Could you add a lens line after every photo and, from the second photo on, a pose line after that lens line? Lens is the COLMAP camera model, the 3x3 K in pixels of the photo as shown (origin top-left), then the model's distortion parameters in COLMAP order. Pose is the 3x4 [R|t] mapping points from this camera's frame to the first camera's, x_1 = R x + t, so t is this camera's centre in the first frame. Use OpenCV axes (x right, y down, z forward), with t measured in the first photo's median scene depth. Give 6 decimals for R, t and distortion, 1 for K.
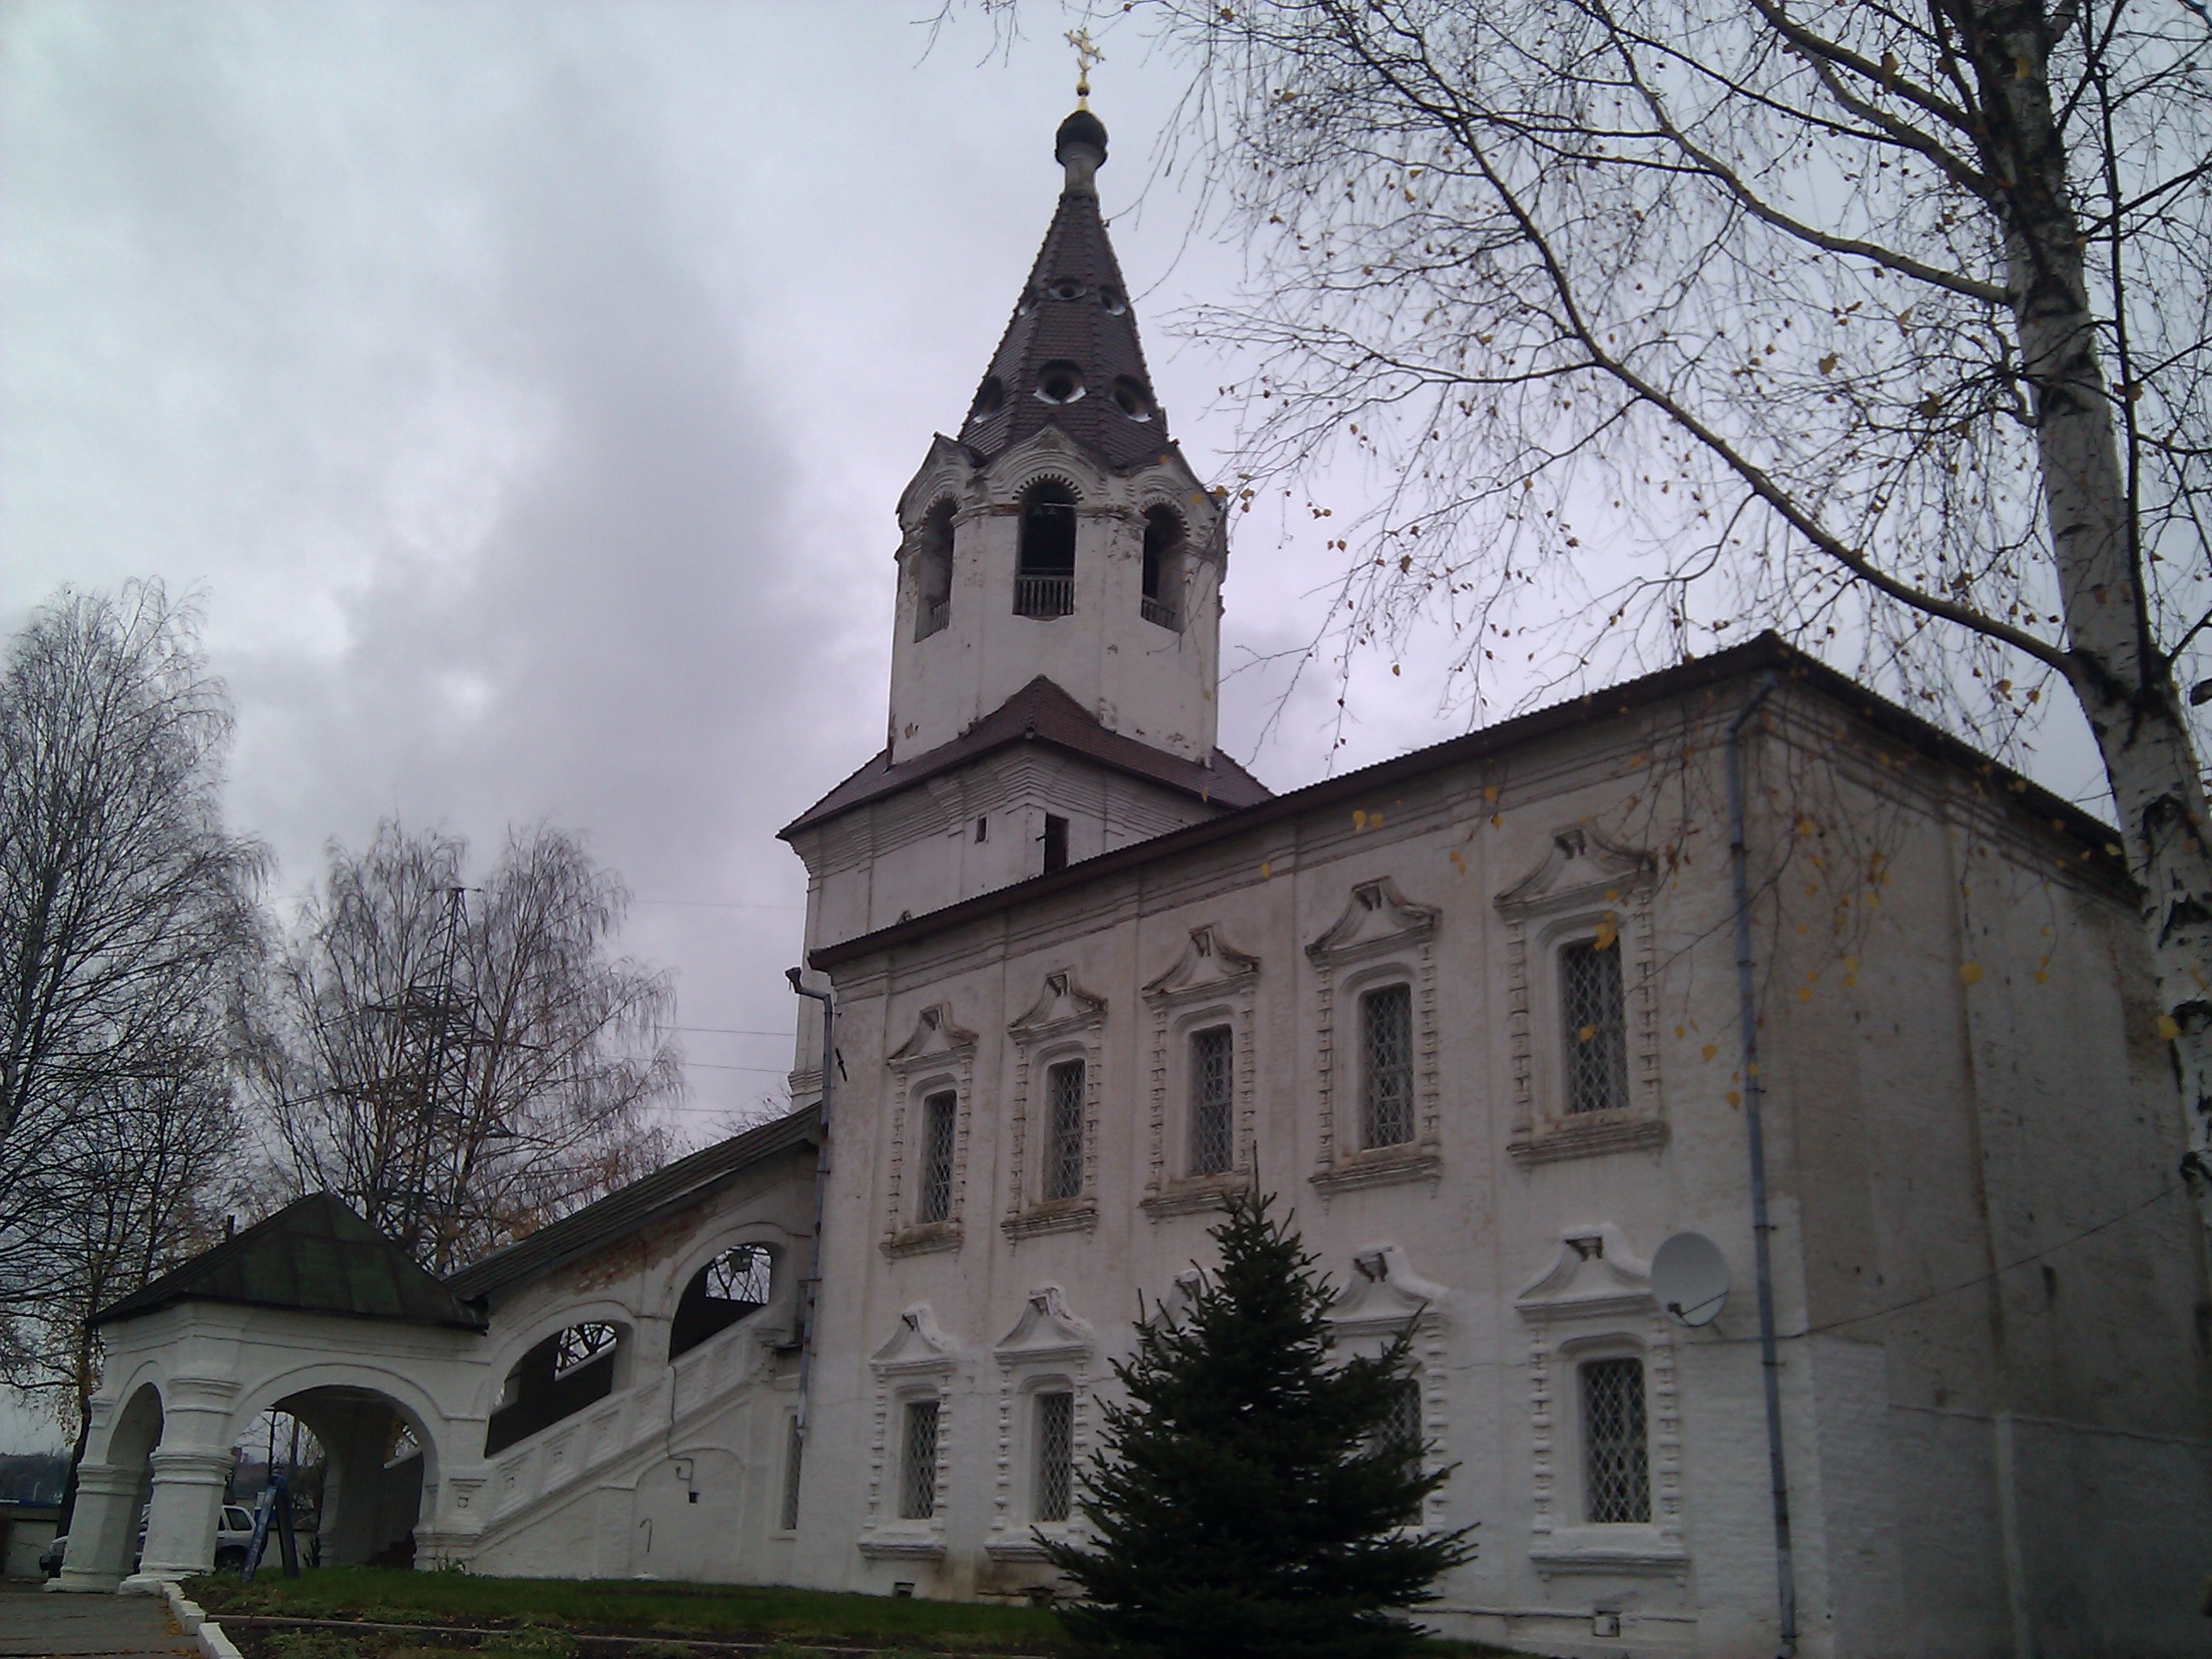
lens RADIAL K [[2166.6, 0, 1094.2], [0, 2166.6, 892.5], [0, 0, 1]] dist [0.124074, -0.254547]
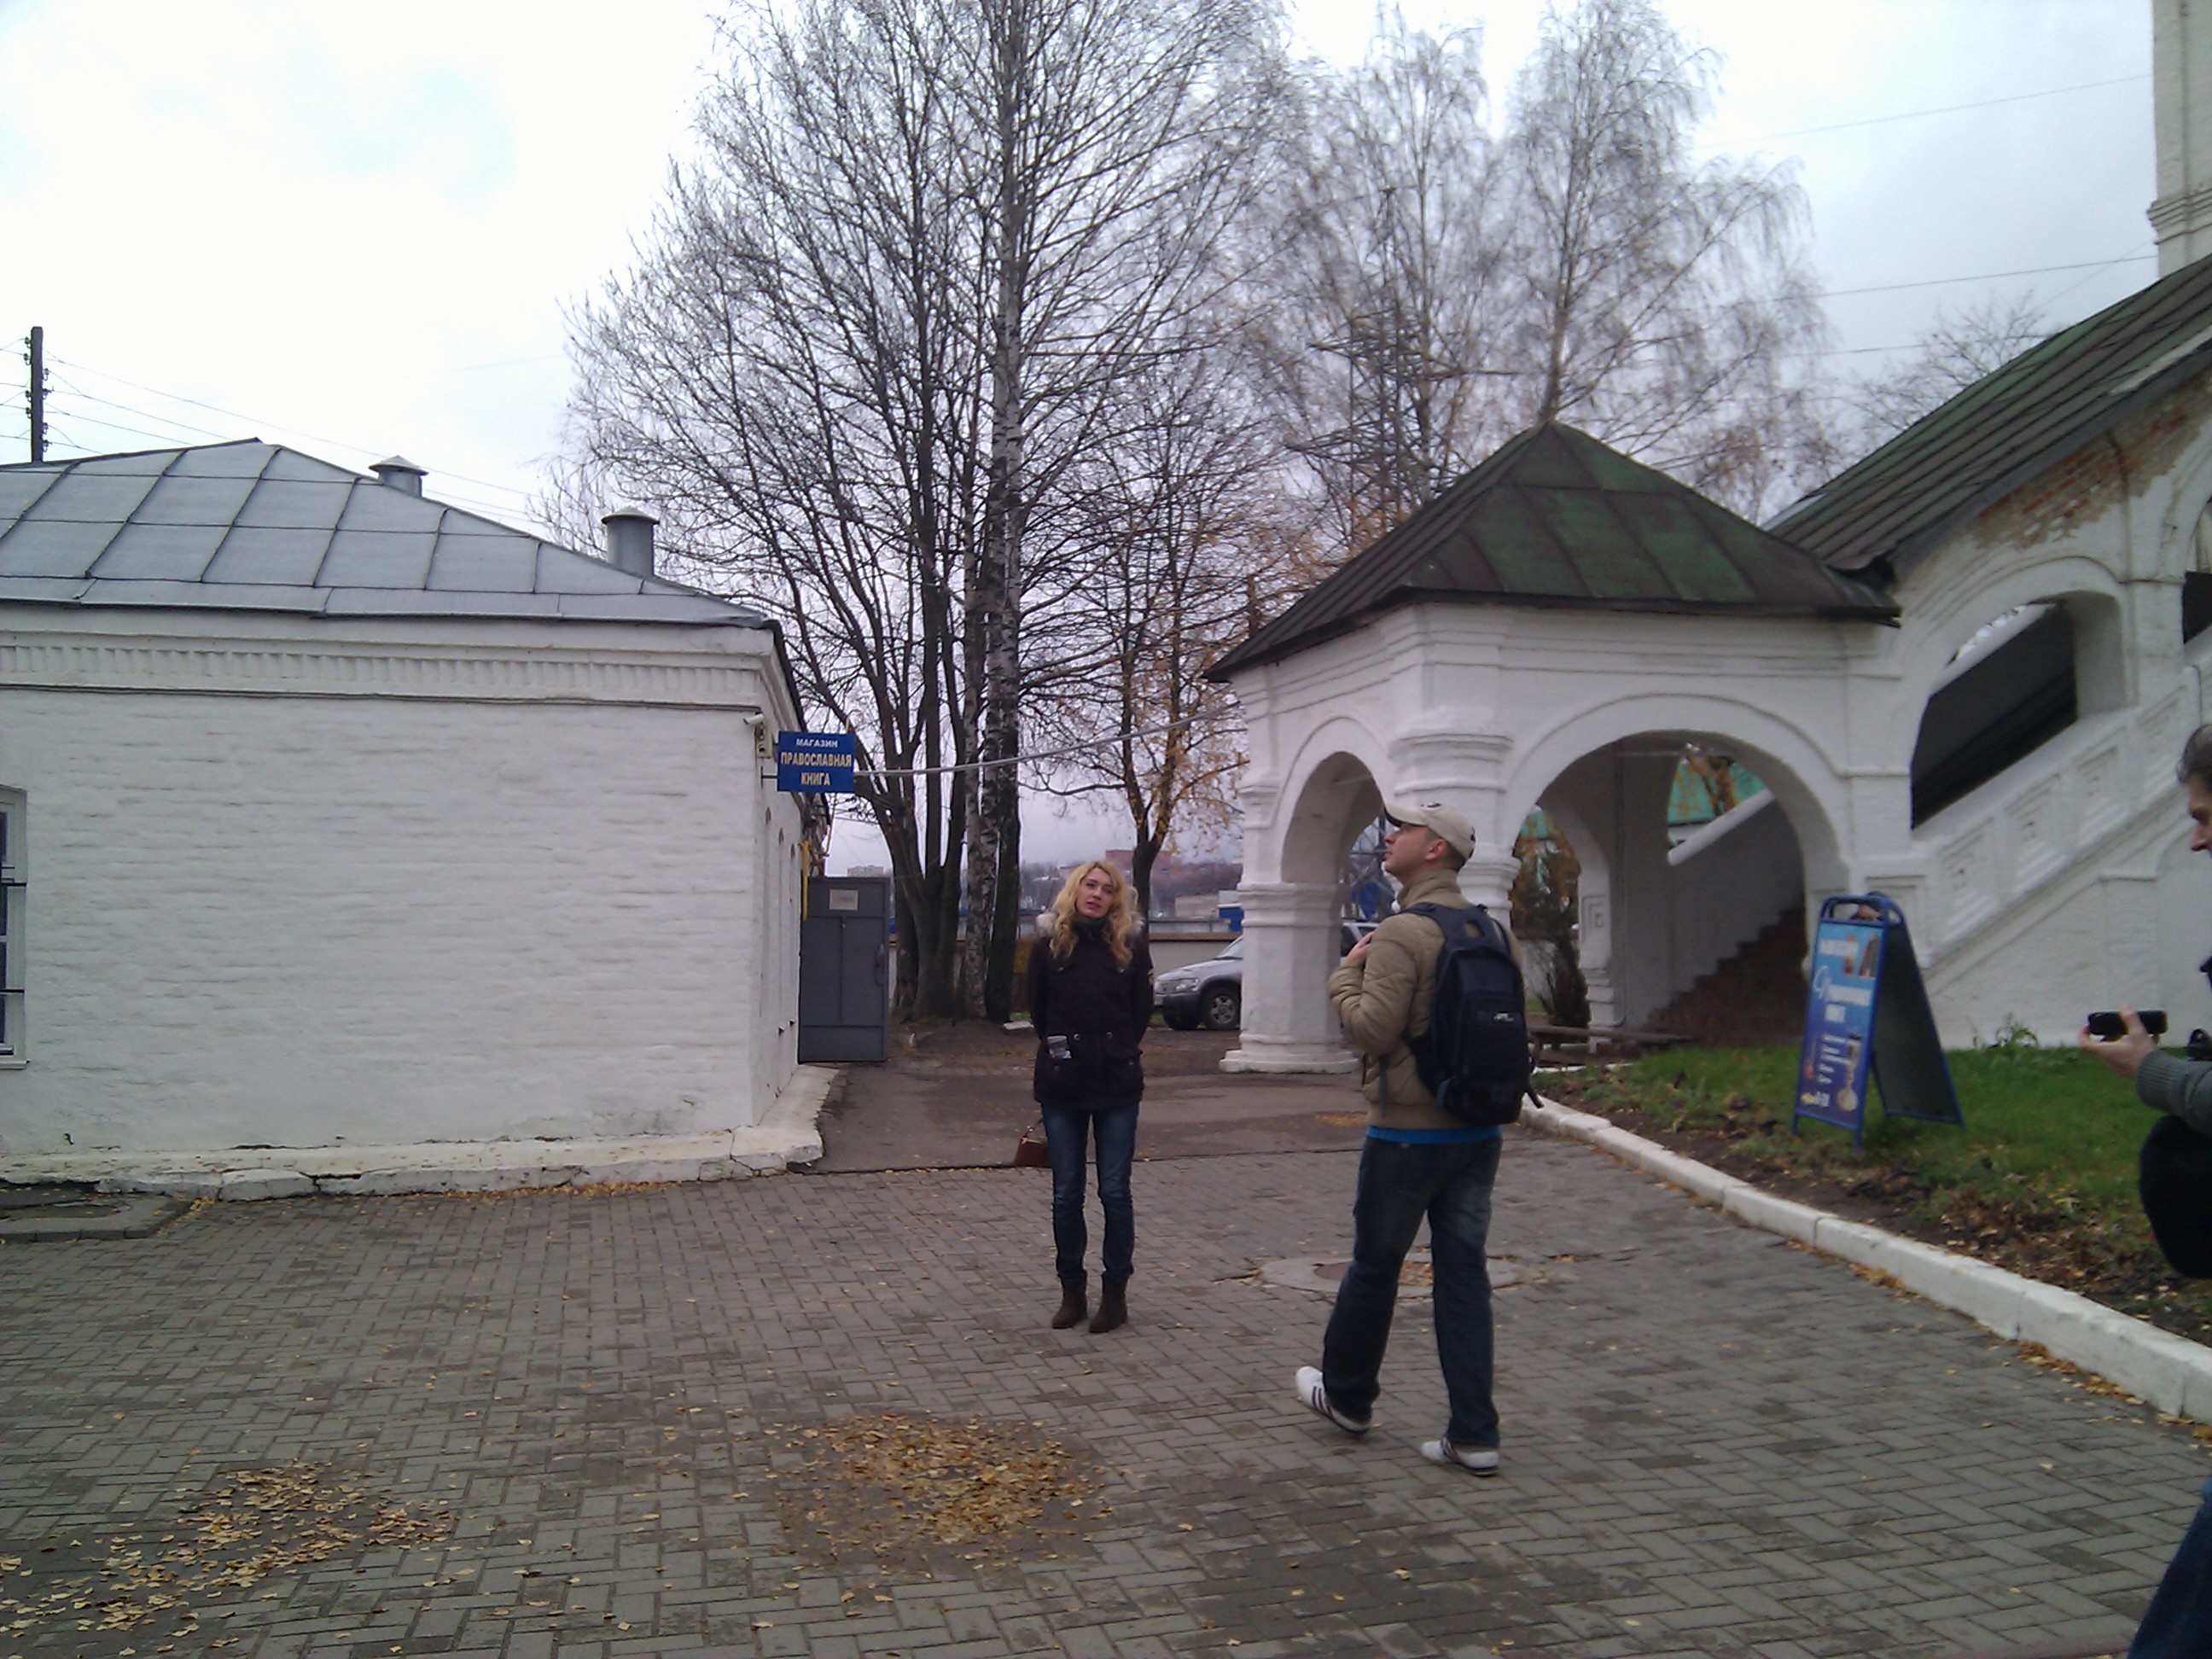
lens RADIAL K [[2166.6, 0, 1094.2], [0, 2166.6, 892.5], [0, 0, 1]] dist [0.124074, -0.254547]
pose [[0.923131, -0.051960, -0.380959, -0.178886], [0.152747, 0.958842, 0.239355, 0.071060], [0.352842, -0.279146, 0.893073, 0.286473]]
